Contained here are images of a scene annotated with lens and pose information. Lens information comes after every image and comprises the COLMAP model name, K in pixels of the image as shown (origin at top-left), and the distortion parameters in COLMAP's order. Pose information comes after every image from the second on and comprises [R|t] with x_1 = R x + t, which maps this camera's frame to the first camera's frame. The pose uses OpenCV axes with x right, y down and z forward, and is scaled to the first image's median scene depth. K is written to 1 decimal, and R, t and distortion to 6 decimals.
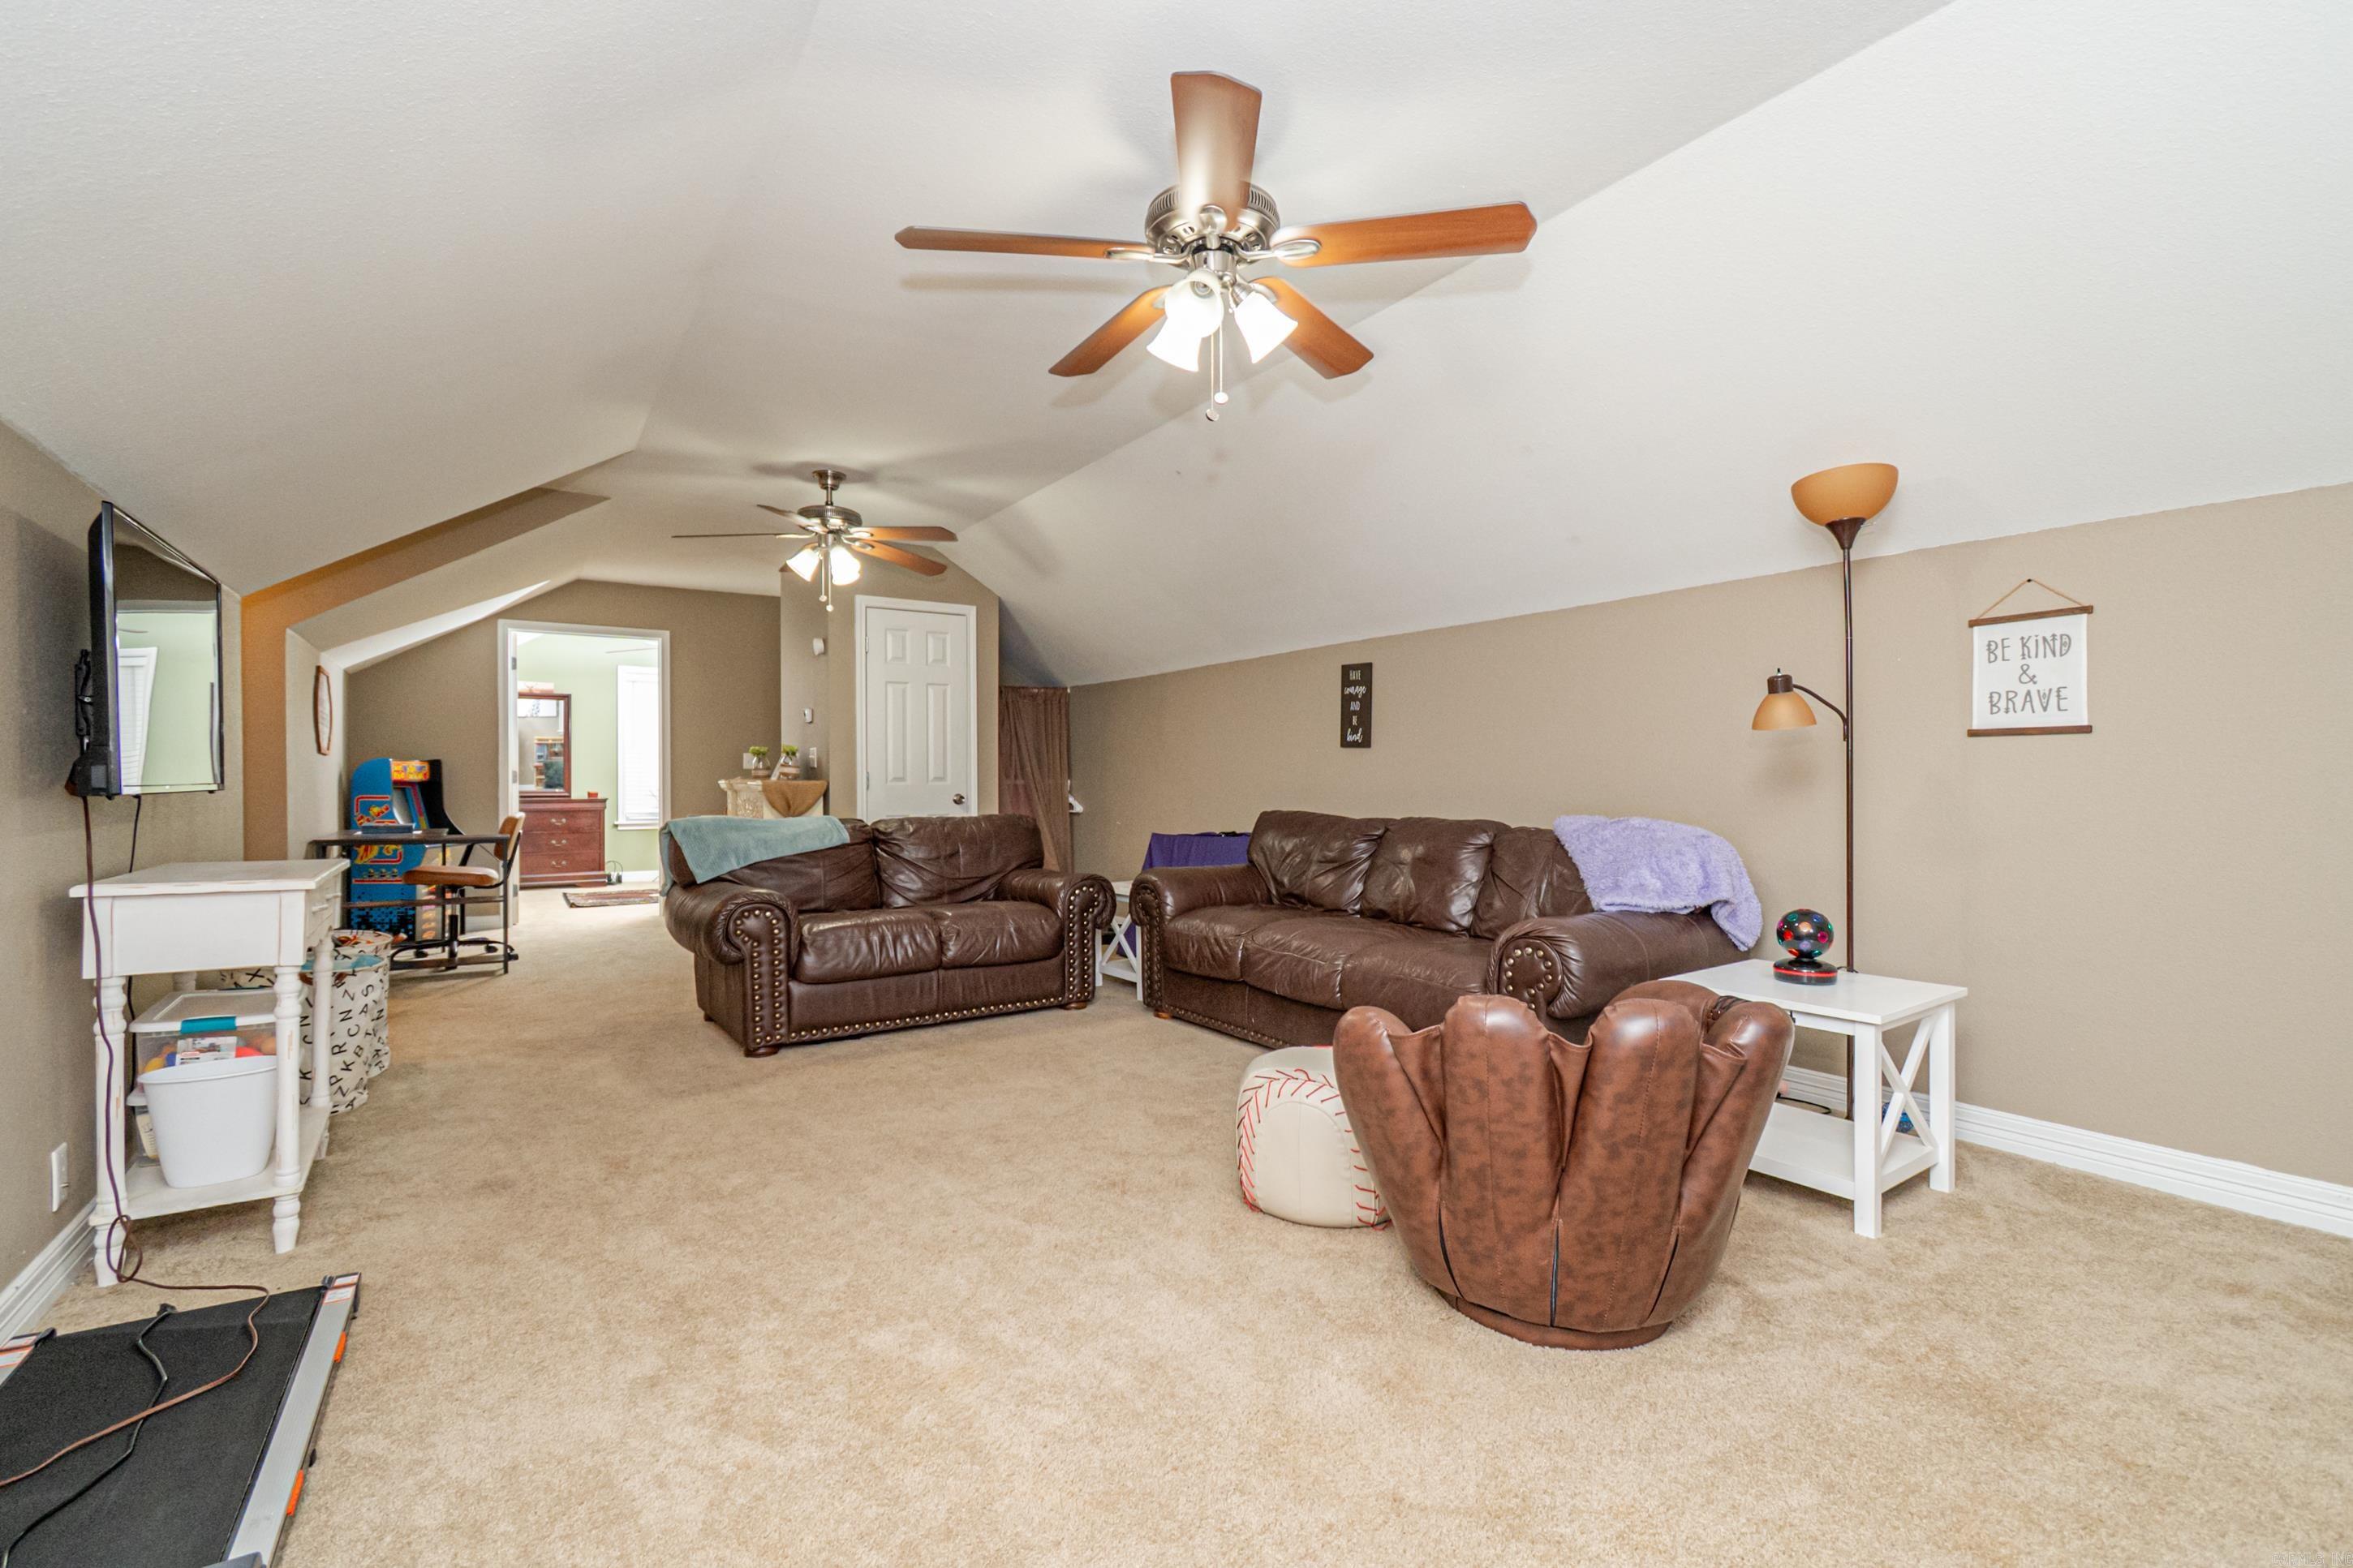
lens RADIAL K [[1043.9, 0, 1186.1], [0, 1043.9, 780.5], [0, 0, 1]] dist [0.001378, -0.000674]
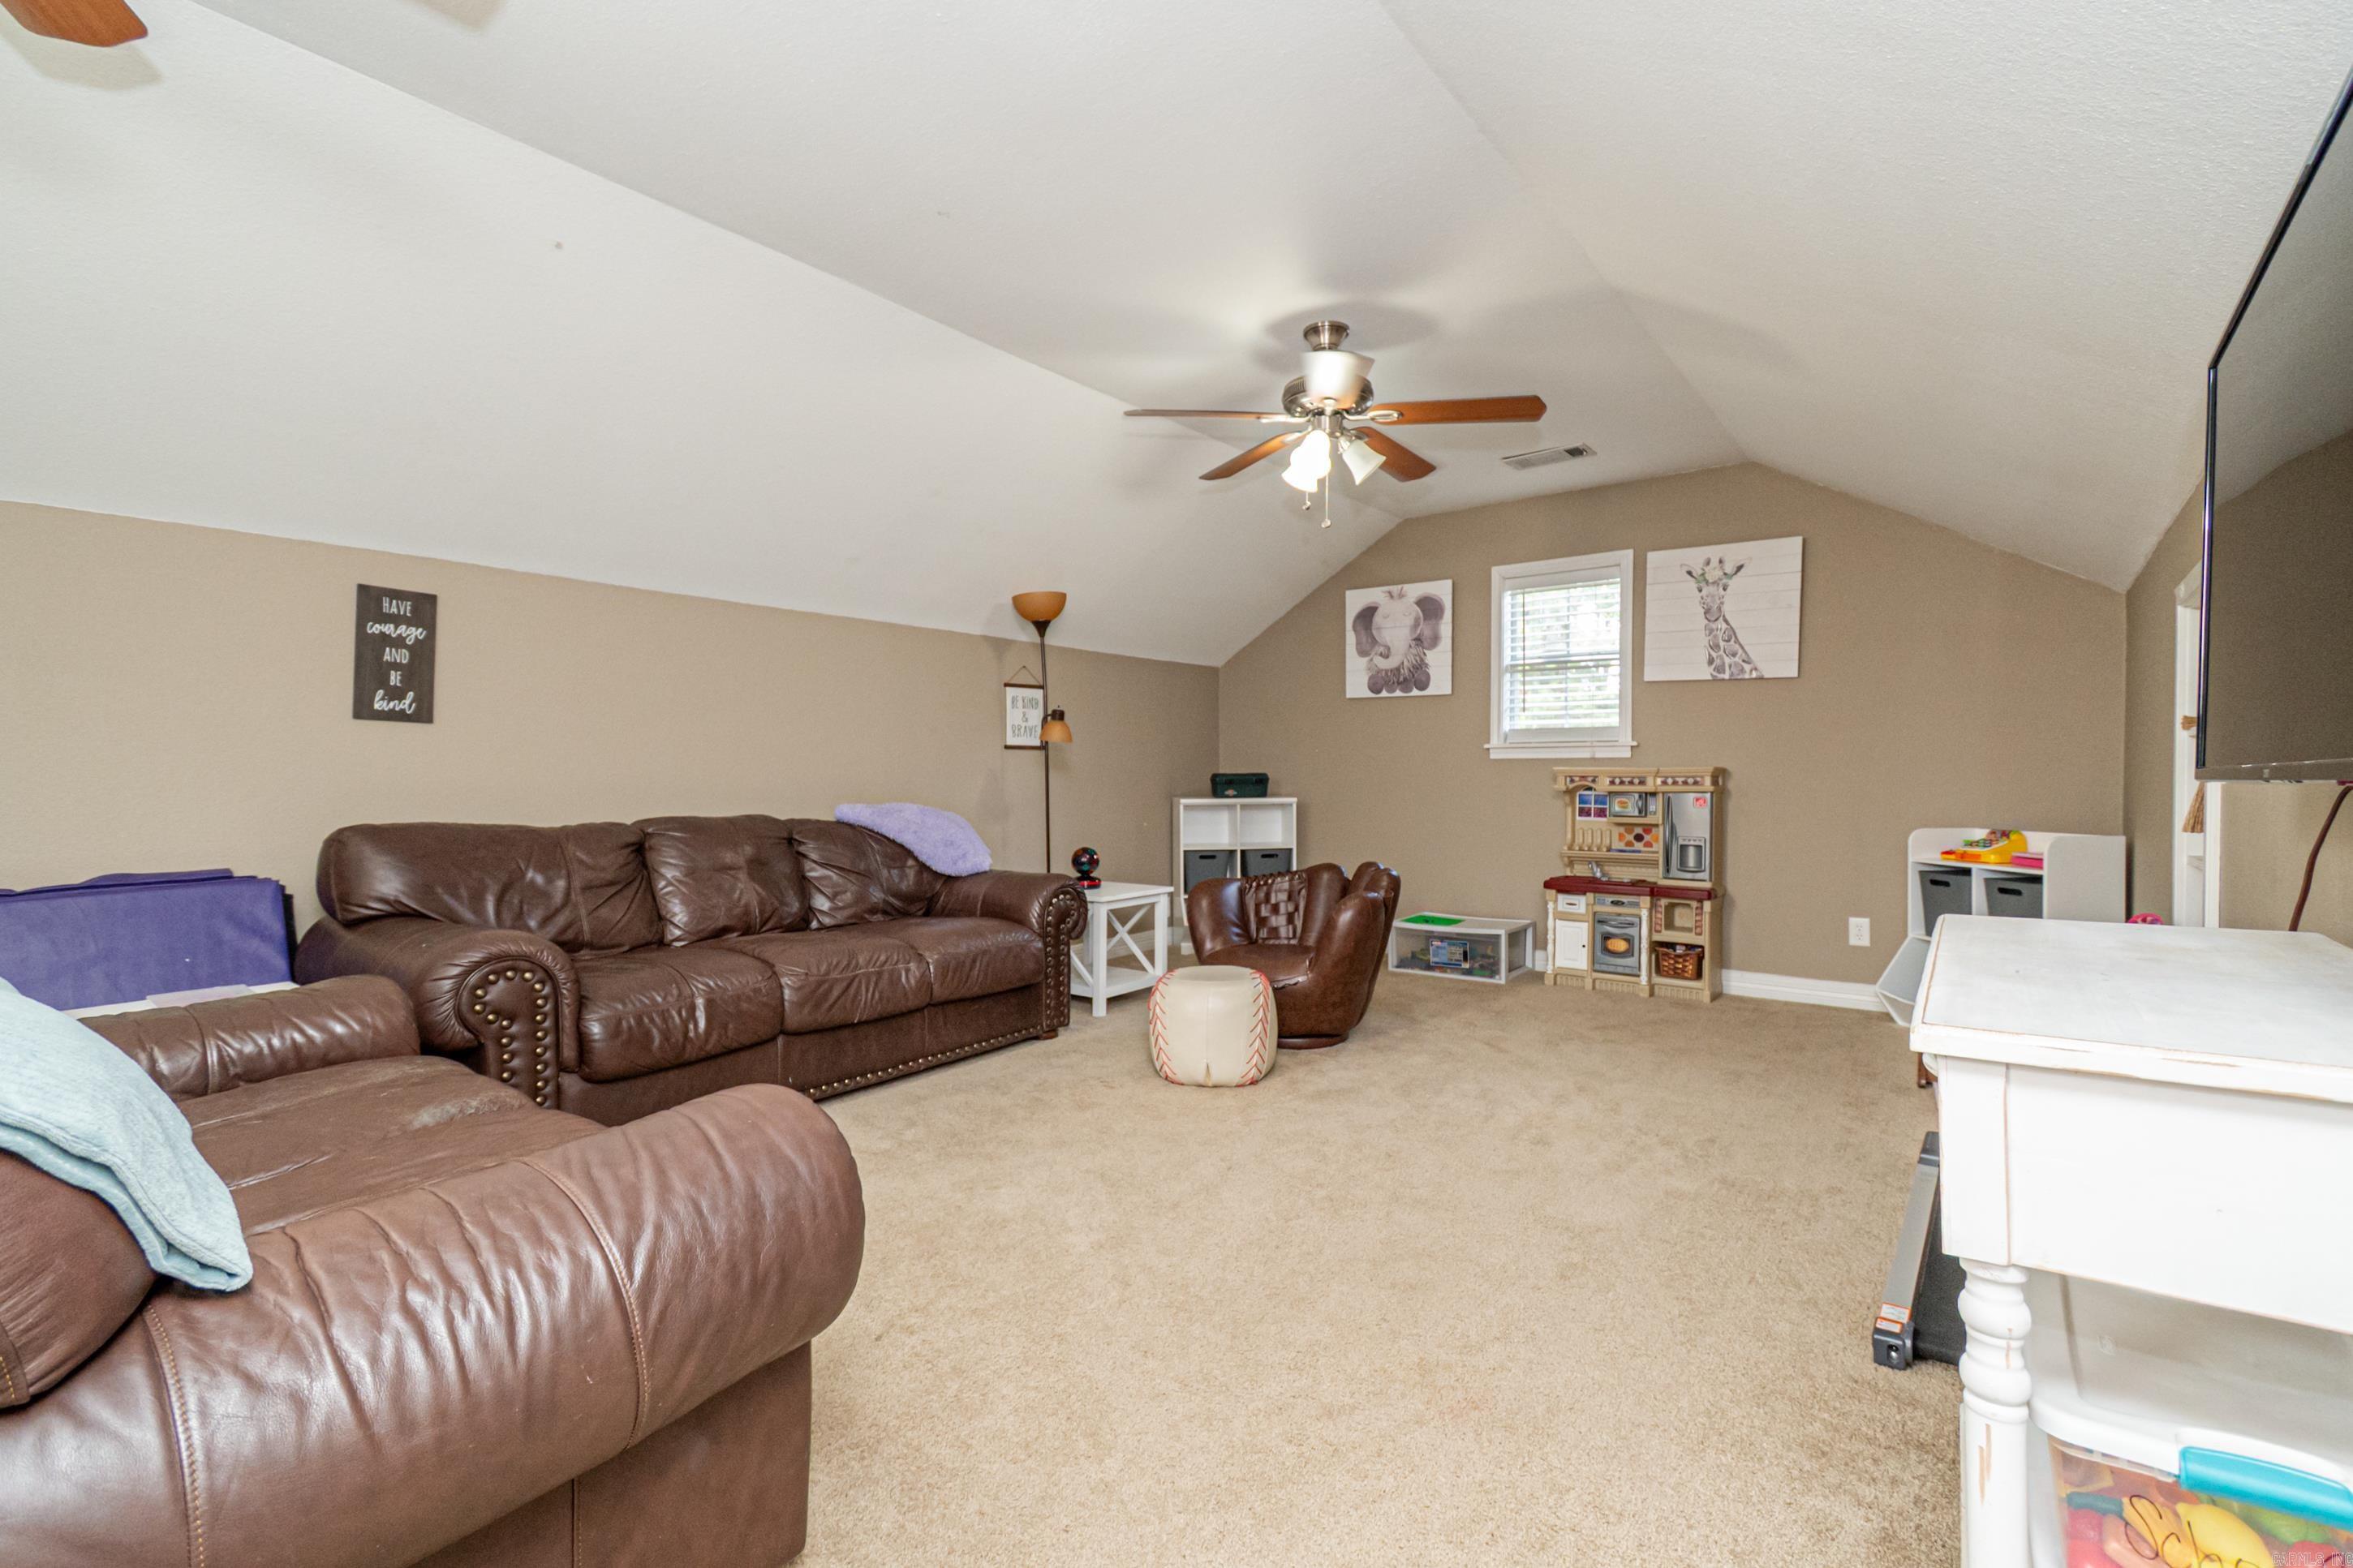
lens RADIAL K [[1043.9, 0, 1186.0], [0, 1043.9, 786.7], [0, 0, 1]] dist [0.001378, -0.000674]
pose [[-0.316930, -0.001584, 0.948448, -0.659119], [0.006735, 0.999970, 0.003920, 0.010140], [-0.948425, 0.007630, -0.316910, 0.831180]]
